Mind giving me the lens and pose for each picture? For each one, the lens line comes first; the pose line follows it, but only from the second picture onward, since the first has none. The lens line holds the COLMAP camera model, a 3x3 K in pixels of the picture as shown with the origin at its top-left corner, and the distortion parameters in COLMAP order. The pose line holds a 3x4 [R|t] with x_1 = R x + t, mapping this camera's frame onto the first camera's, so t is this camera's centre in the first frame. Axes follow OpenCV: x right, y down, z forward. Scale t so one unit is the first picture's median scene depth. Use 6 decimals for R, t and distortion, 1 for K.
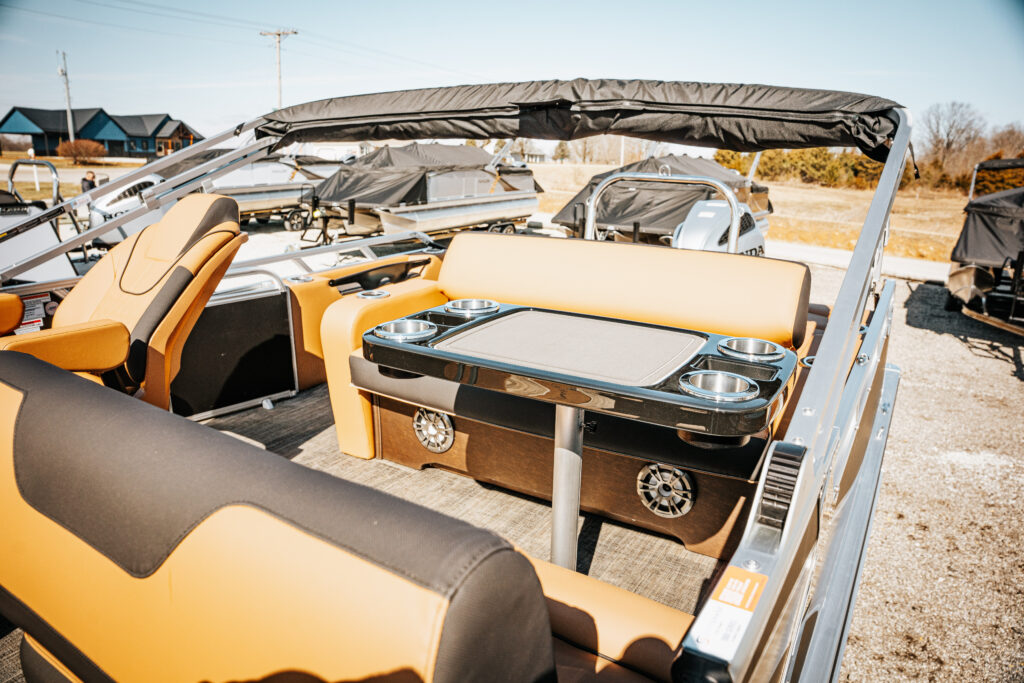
lens RADIAL K [[713.4, 0, 513.3], [0, 713.4, 328.3], [0, 0, 1]] dist [-0.172421, 0.134126]
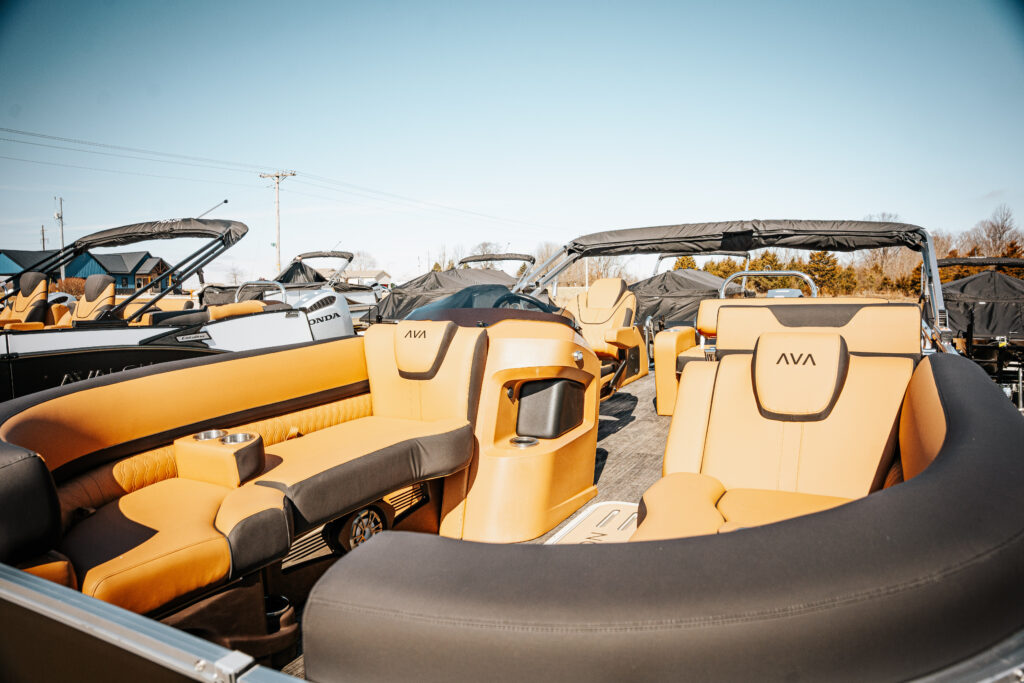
lens RADIAL K [[713.4, 0, 513.3], [0, 713.4, 328.3], [0, 0, 1]] dist [-0.172421, 0.134126]
pose [[0.997261, -0.043908, 0.059527, -0.183198], [0.053598, 0.983560, -0.172444, 0.063583], [-0.050976, 0.175162, 0.983219, -0.218052]]
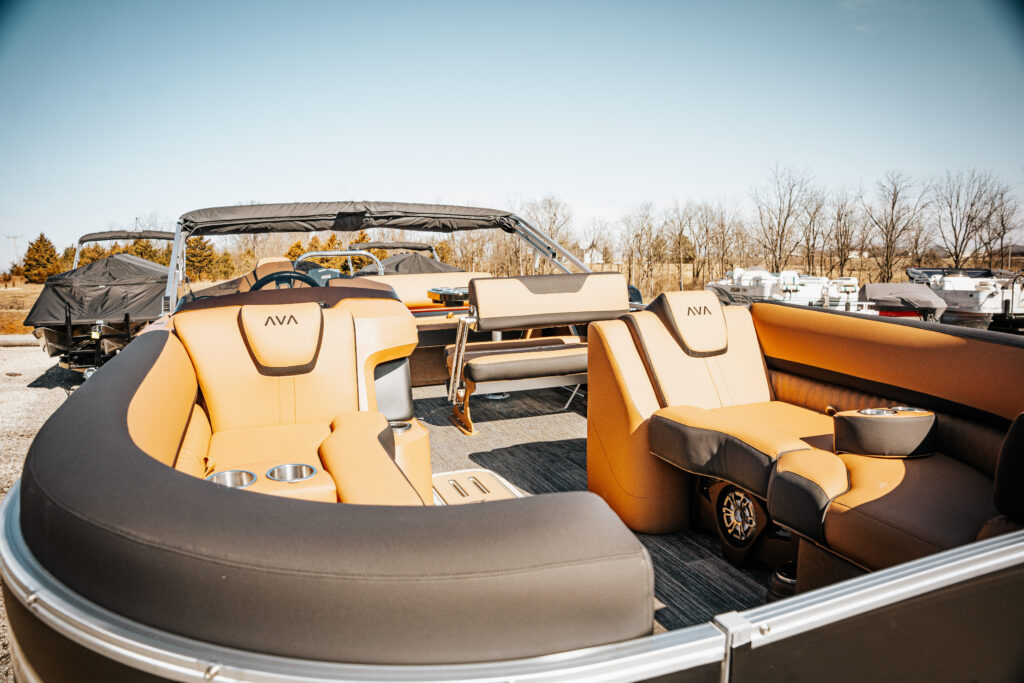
lens RADIAL K [[713.4, 0, 513.3], [0, 713.4, 328.3], [0, 0, 1]] dist [-0.172421, 0.134126]
pose [[0.603822, -0.116577, 0.788548, -0.337700], [0.222582, 0.974557, -0.026364, 0.041252], [-0.765412, 0.191436, 0.614408, -0.138623]]
